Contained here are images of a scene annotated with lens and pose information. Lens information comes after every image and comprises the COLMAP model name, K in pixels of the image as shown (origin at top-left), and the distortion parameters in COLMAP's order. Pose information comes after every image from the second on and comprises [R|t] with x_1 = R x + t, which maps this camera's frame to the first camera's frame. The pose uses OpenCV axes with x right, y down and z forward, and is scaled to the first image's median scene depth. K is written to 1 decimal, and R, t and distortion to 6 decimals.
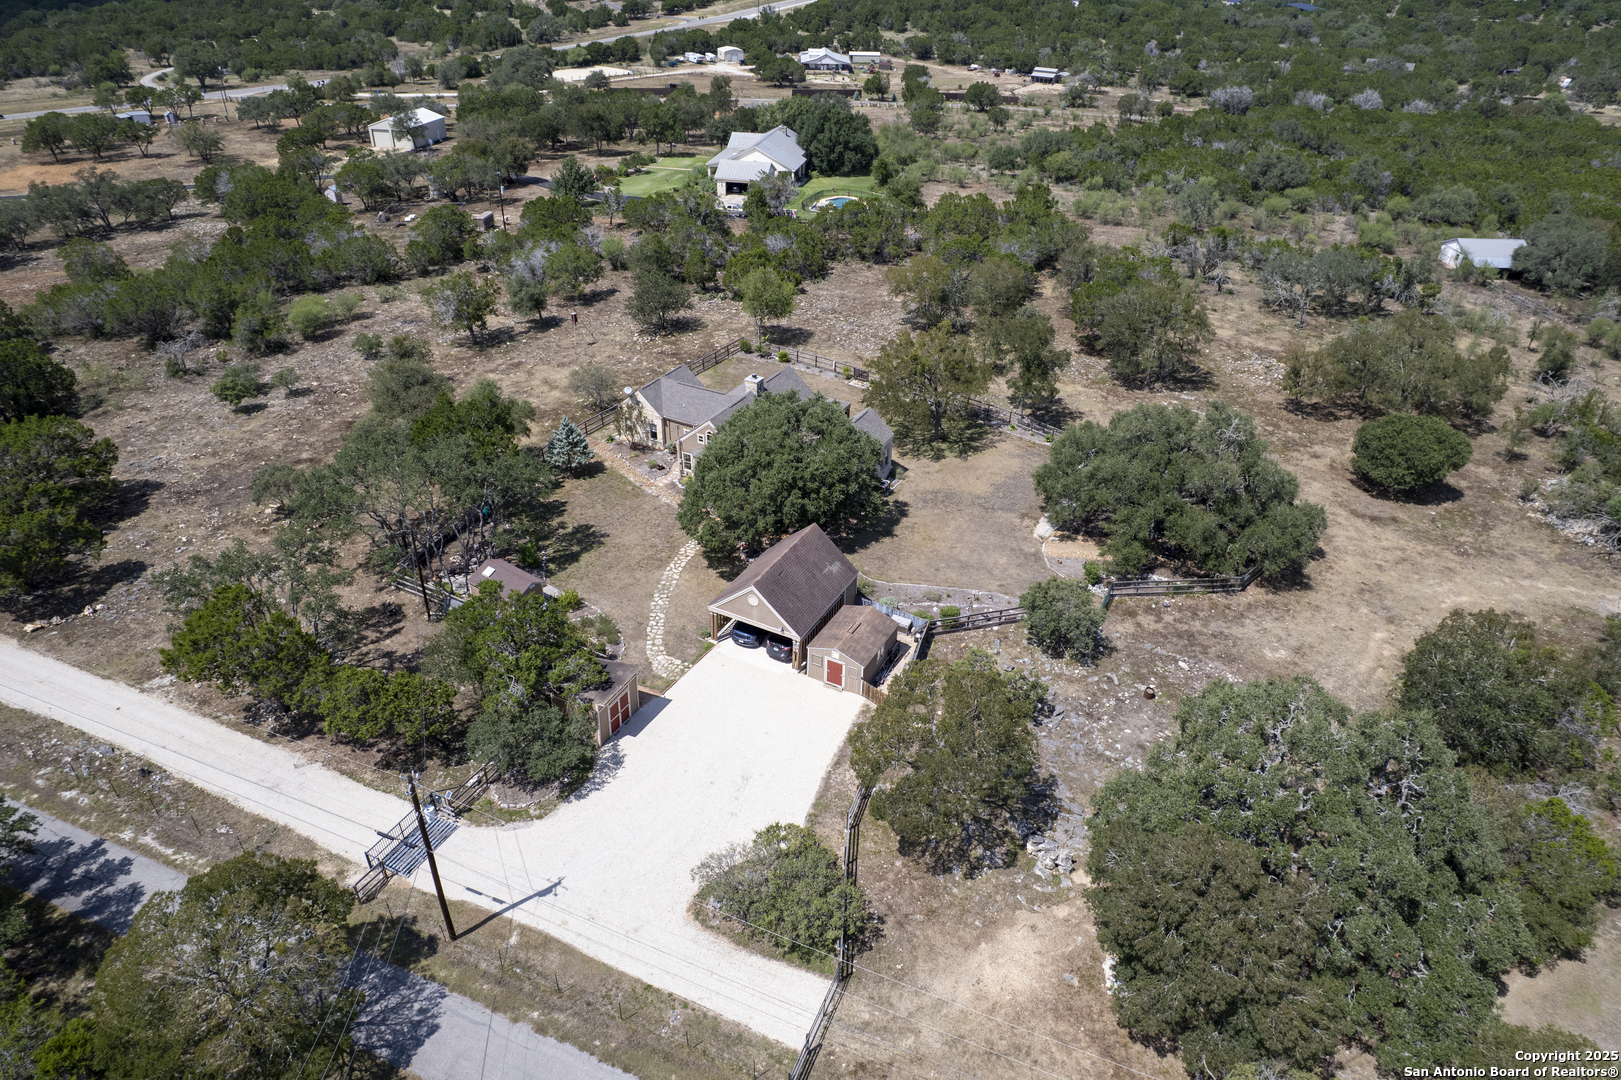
lens RADIAL K [[1085.5, 0, 810.5], [0, 1085.5, 540.0], [0, 0, 1]] dist [-0.104970, 0.108745]
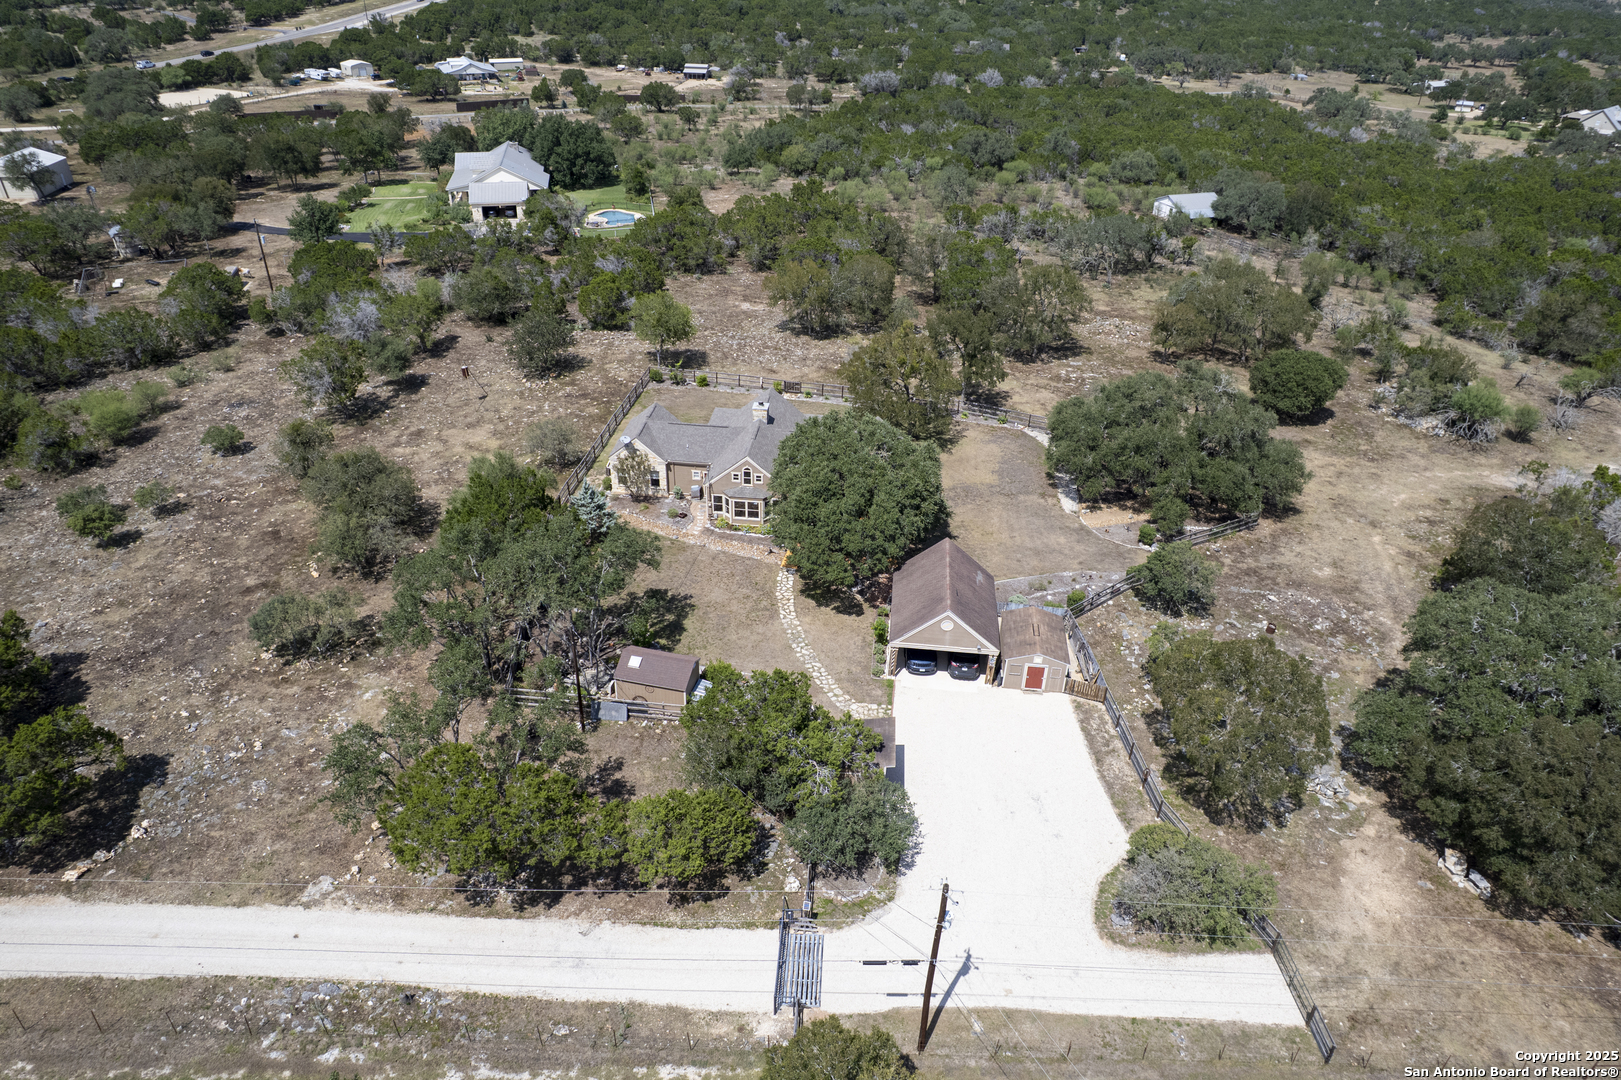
lens RADIAL K [[1085.5, 0, 810.5], [0, 1085.5, 540.0], [0, 0, 1]] dist [-0.104970, 0.108745]
pose [[0.921863, -0.193512, 0.335741, -0.237163], [0.192231, 0.980637, 0.037393, -0.039935], [-0.336476, 0.030069, 0.941212, 0.056239]]
